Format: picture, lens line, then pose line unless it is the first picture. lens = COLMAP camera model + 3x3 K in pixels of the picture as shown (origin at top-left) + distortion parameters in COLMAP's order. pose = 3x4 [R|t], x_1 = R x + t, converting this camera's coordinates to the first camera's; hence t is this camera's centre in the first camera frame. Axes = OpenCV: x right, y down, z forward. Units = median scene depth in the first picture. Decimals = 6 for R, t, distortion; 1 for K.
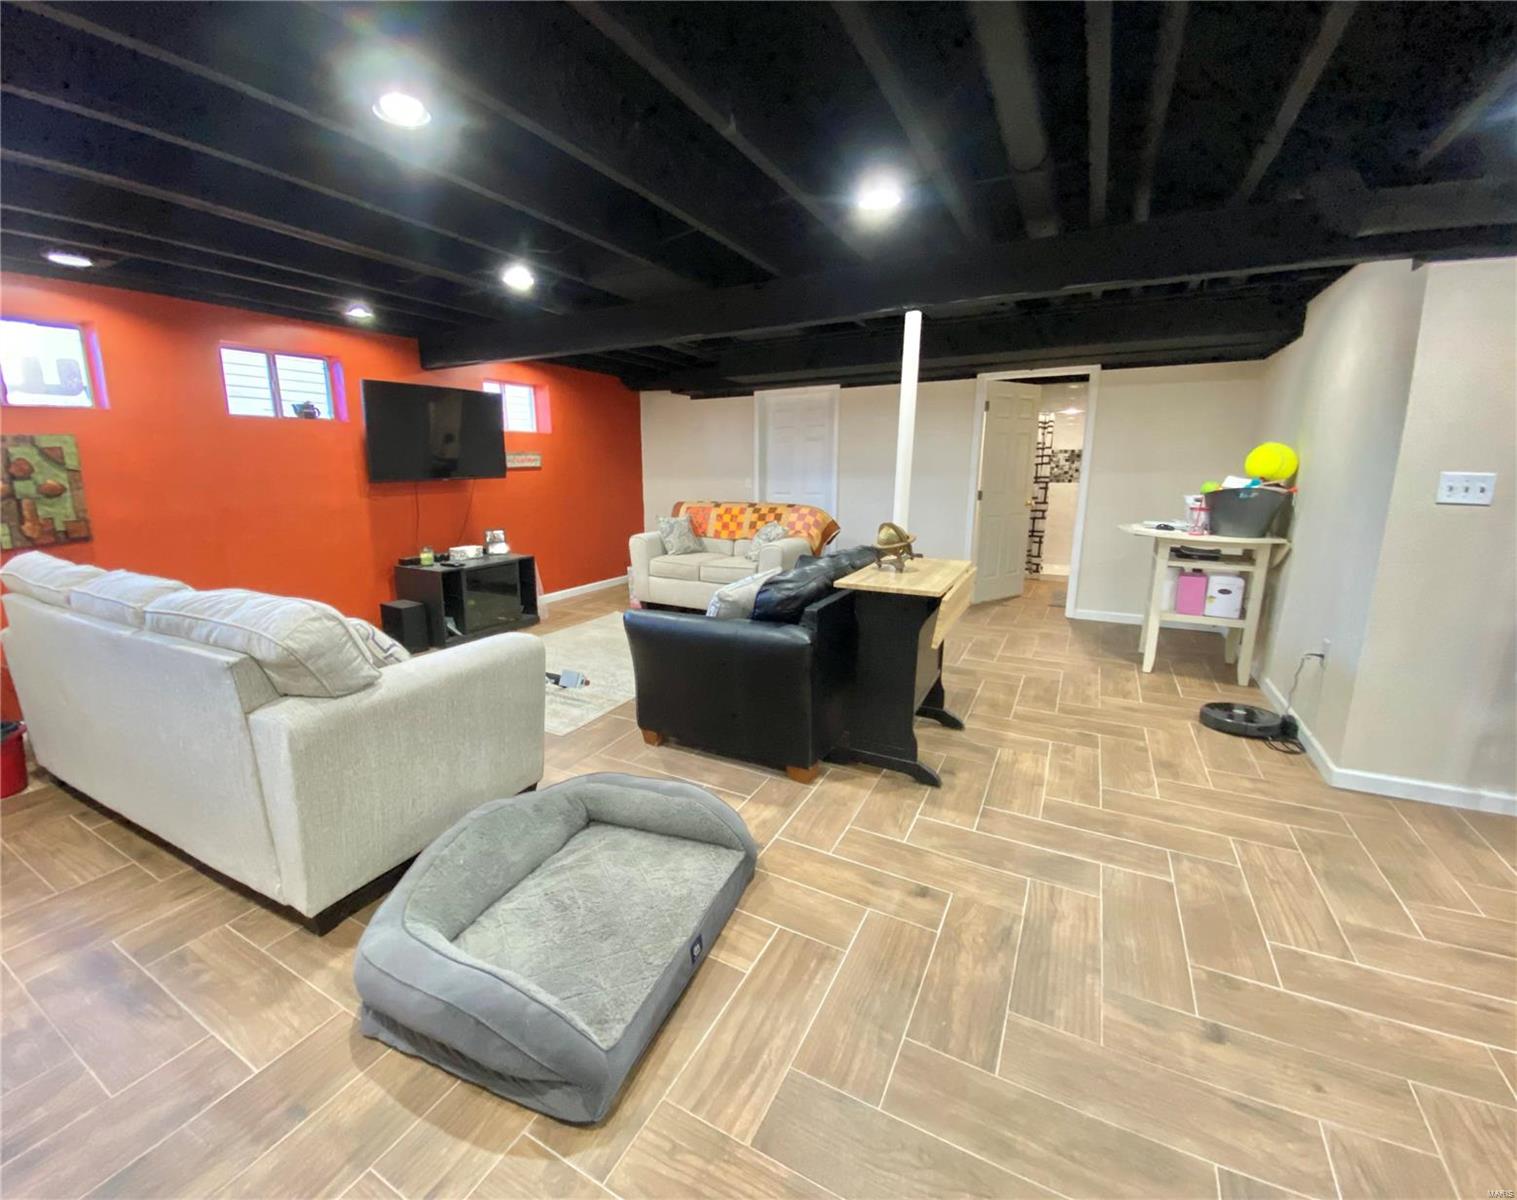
lens RADIAL K [[641.1, 0, 720.8], [0, 641.1, 597.2], [0, 0, 1]] dist [0.029728, -0.024775]
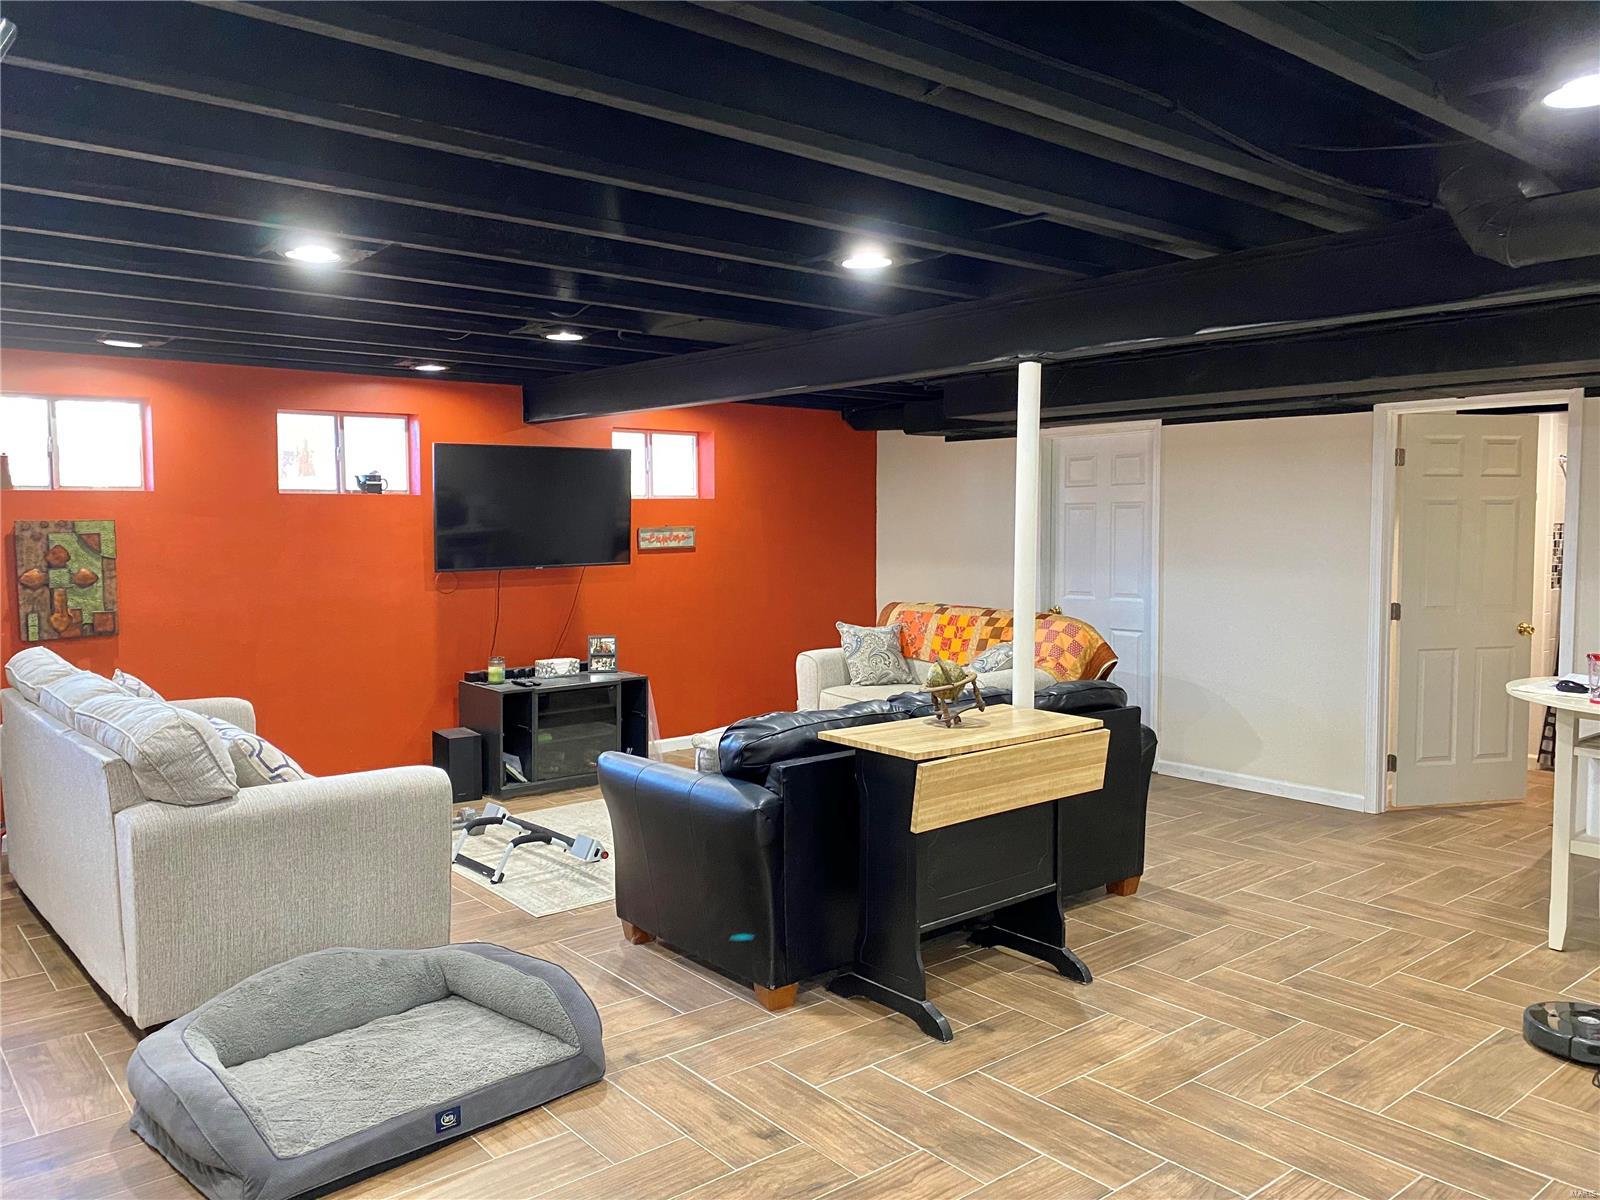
lens RADIAL K [[1218.4, 0, 800.0], [0, 1218.4, 600.0], [0, 0, 1]] dist [0.022340, -0.000317]
pose [[0.937142, 0.029061, -0.347735, 0.529279], [-0.074689, 0.990137, -0.118537, -0.005740], [0.340861, 0.137058, 0.930069, -0.280447]]
